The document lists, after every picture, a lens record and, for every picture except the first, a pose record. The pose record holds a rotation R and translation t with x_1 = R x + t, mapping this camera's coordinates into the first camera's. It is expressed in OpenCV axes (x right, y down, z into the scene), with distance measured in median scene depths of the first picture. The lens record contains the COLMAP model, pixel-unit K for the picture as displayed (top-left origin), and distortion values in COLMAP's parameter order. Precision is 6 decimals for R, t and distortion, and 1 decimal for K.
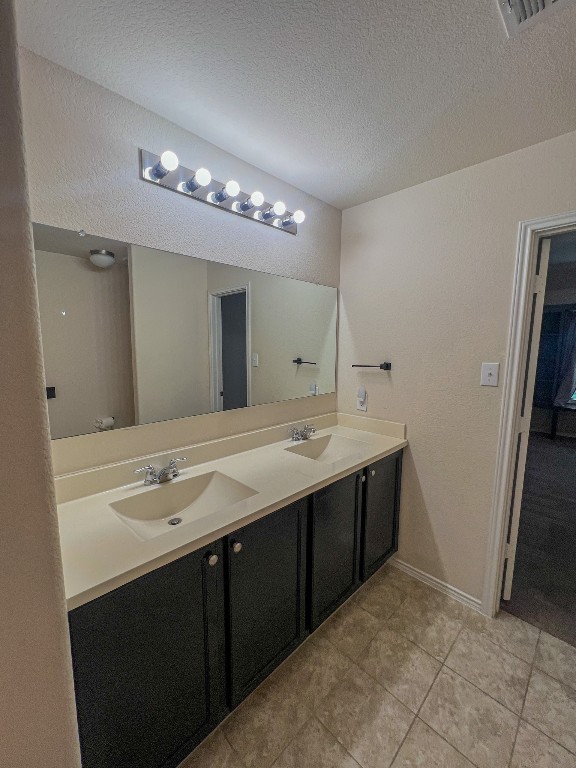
lens RADIAL K [[318.0, 0, 288.5], [0, 318.0, 383.2], [0, 0, 1]] dist [-0.001387, -0.000136]
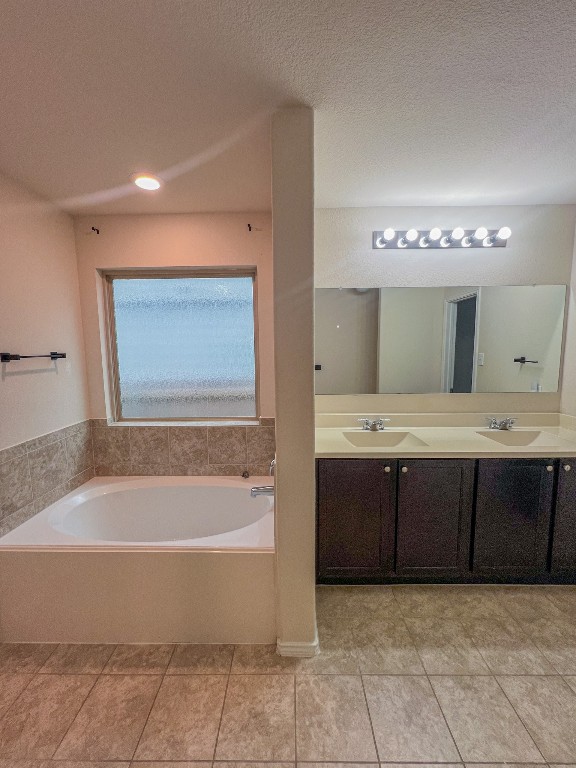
lens RADIAL K [[317.8, 0, 279.6], [0, 317.8, 383.8], [0, 0, 1]] dist [-0.000833, -0.000214]
pose [[0.691865, 0.066733, -0.718936, 0.345682], [-0.071859, 0.997140, 0.023404, 0.057333], [0.718442, 0.035469, 0.694682, -0.388779]]
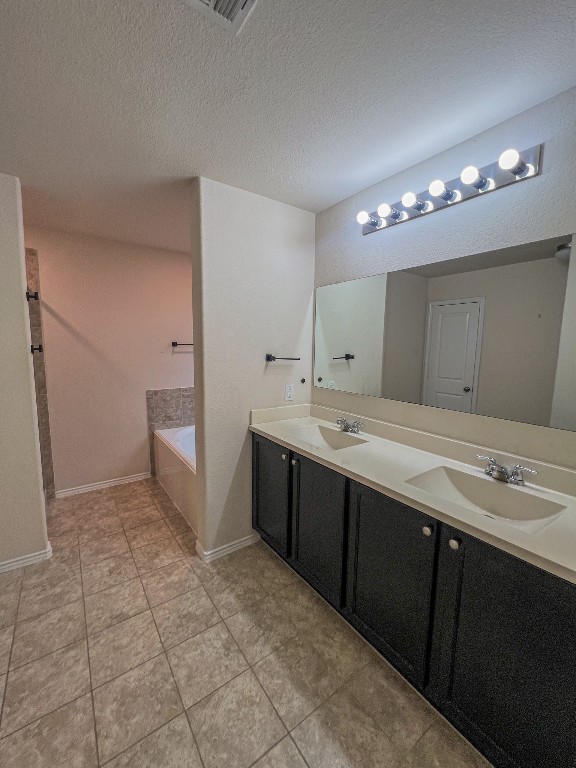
lens RADIAL K [[317.8, 0, 279.6], [0, 317.8, 383.8], [0, 0, 1]] dist [-0.000833, -0.000214]
pose [[-0.189470, 0.113527, -0.975301, 0.916587], [-0.133694, 0.981060, 0.140170, -0.068364], [0.972742, 0.156950, -0.170704, 0.740153]]
